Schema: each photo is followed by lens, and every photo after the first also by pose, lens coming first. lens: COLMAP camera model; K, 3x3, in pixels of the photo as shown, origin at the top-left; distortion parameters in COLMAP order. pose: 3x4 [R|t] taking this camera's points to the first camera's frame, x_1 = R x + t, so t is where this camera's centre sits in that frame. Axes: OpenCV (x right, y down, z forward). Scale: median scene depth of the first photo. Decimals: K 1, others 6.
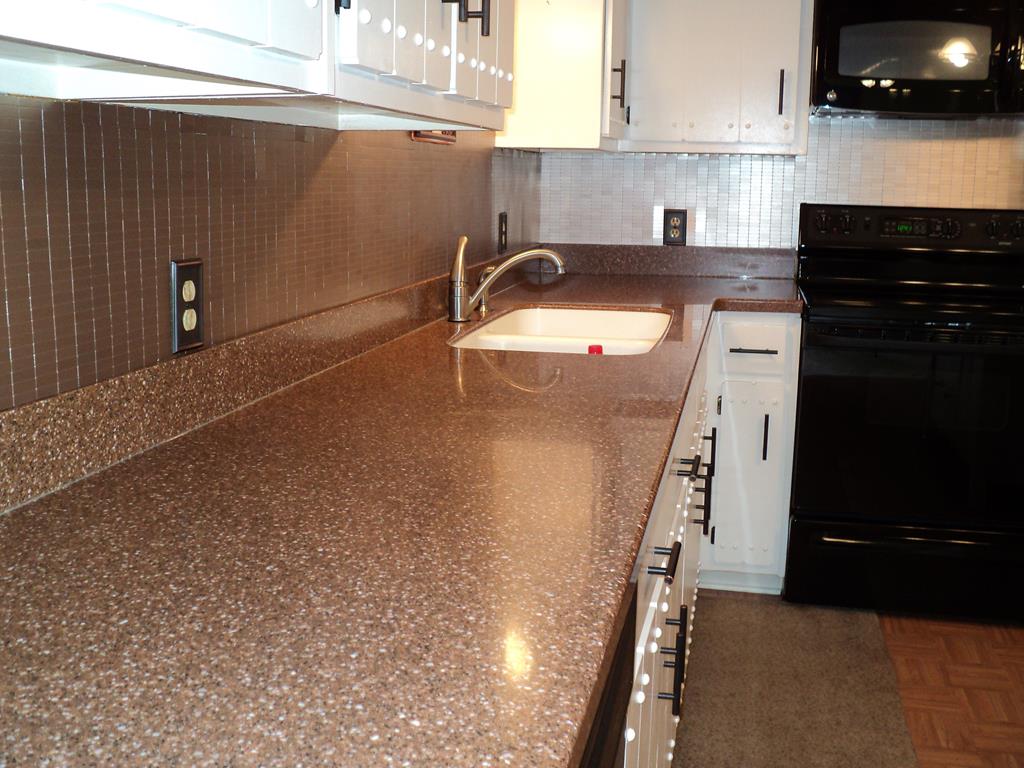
lens RADIAL K [[1057.5, 0, 514.6], [0, 1057.5, 380.2], [0, 0, 1]] dist [-0.082003, 0.000000]
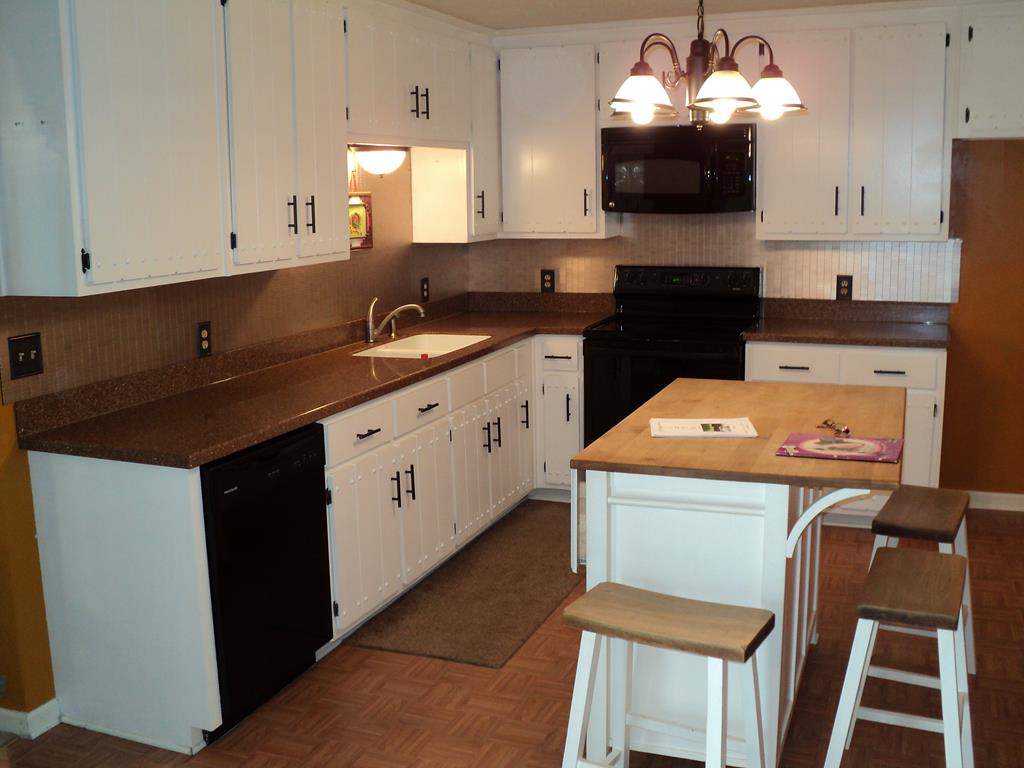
lens RADIAL K [[1057.5, 0, 506.2], [0, 1057.5, 386.6], [0, 0, 1]] dist [-0.082003, 0.000000]
pose [[0.988708, -0.003879, -0.149802, 0.476034], [0.002609, 0.999959, -0.008673, 0.041950], [0.149829, 0.008184, 0.988678, -0.855760]]
